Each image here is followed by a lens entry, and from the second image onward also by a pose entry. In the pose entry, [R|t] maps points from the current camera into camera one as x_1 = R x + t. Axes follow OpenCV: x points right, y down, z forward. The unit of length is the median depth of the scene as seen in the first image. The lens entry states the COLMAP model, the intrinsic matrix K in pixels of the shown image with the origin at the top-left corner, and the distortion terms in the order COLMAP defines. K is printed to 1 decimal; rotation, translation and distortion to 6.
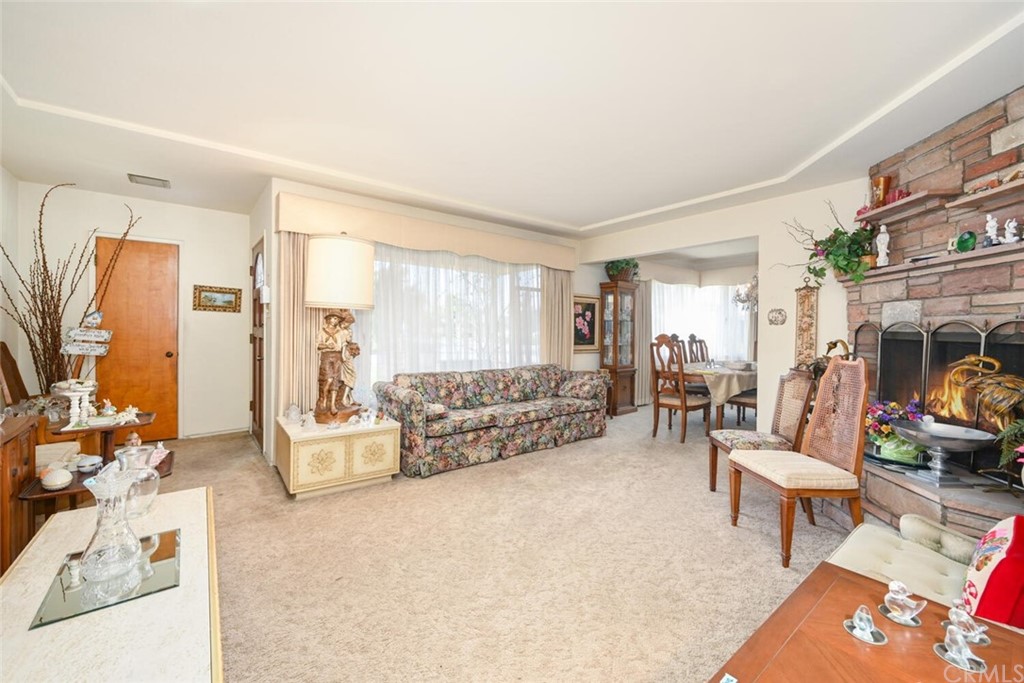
lens RADIAL K [[405.6, 0, 508.3], [0, 405.6, 338.6], [0, 0, 1]] dist [-0.009628, -0.004065]
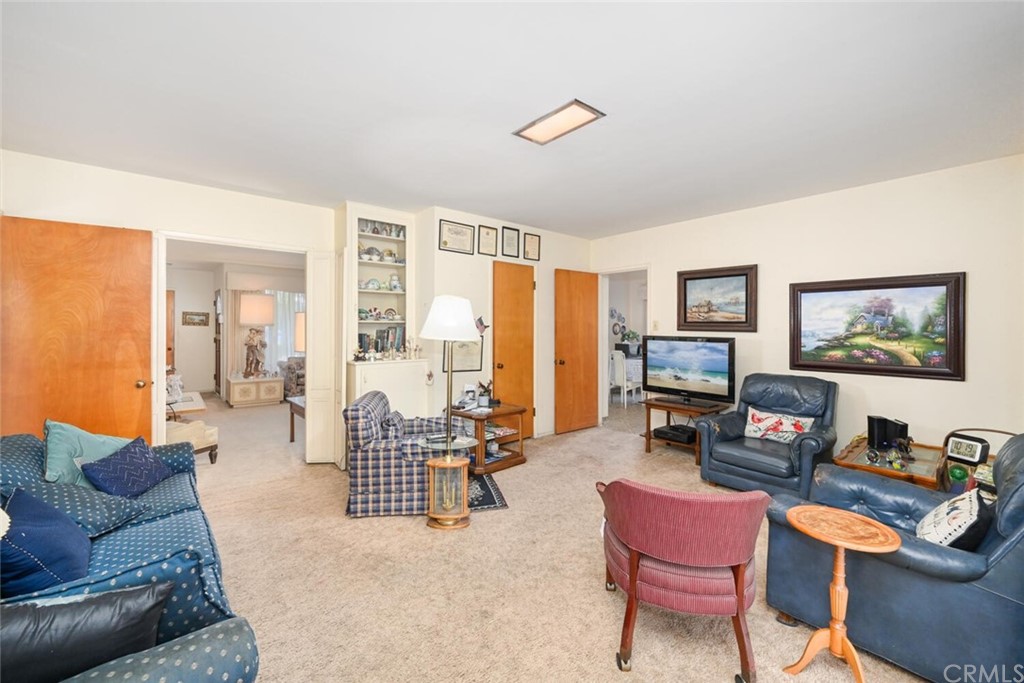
lens RADIAL K [[405.6, 0, 508.3], [0, 405.6, 338.6], [0, 0, 1]] dist [-0.009628, -0.004065]
pose [[0.998395, -0.005746, 0.056348, 0.791464], [0.005985, 0.999974, -0.004062, 0.011095], [-0.056324, 0.004393, 0.998403, -1.206909]]
